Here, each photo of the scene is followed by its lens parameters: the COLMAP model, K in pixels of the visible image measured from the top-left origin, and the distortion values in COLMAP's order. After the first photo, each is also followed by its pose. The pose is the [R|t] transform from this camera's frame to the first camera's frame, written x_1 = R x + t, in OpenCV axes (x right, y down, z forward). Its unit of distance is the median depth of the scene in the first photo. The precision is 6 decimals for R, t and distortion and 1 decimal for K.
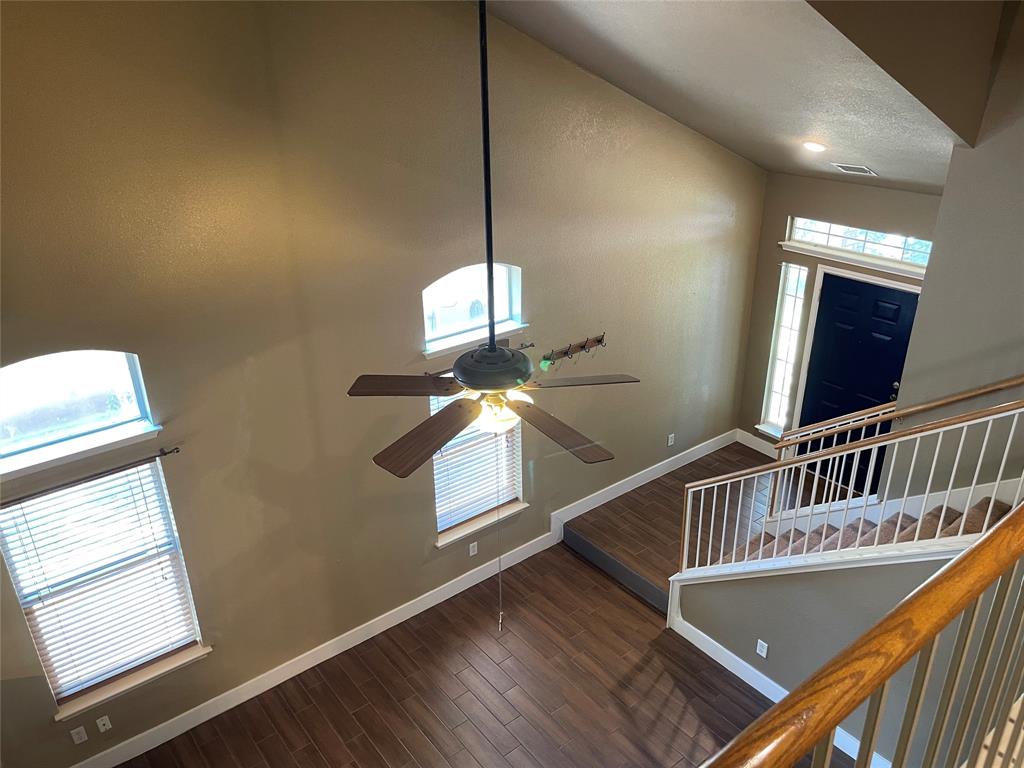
lens RADIAL K [[778.4, 0, 515.3], [0, 778.4, 379.5], [0, 0, 1]] dist [0.046536, -0.062220]
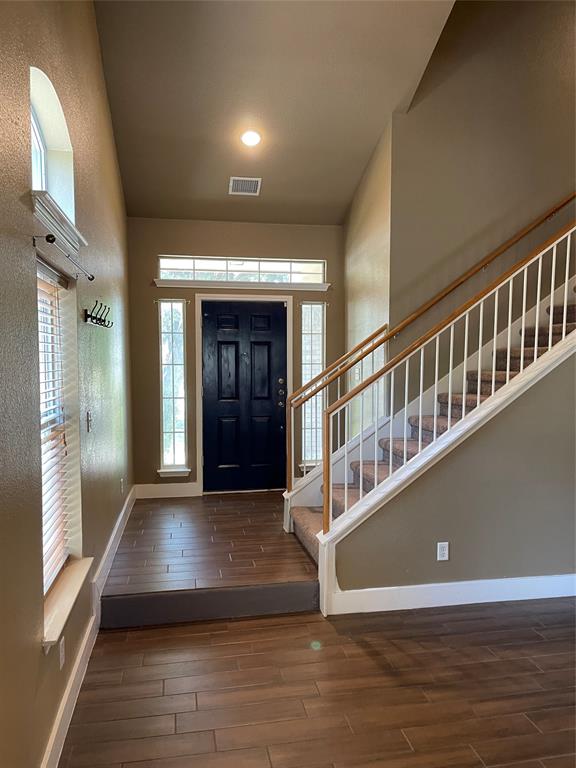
lens RADIAL K [[583.8, 0, 292.5], [0, 583.8, 390.6], [0, 0, 1]] dist [0.046536, -0.062220]
pose [[0.462320, -0.027022, 0.886301, -0.344954], [0.365772, 0.916345, -0.162859, 0.196405], [-0.807757, 0.399477, 0.433528, 0.695964]]
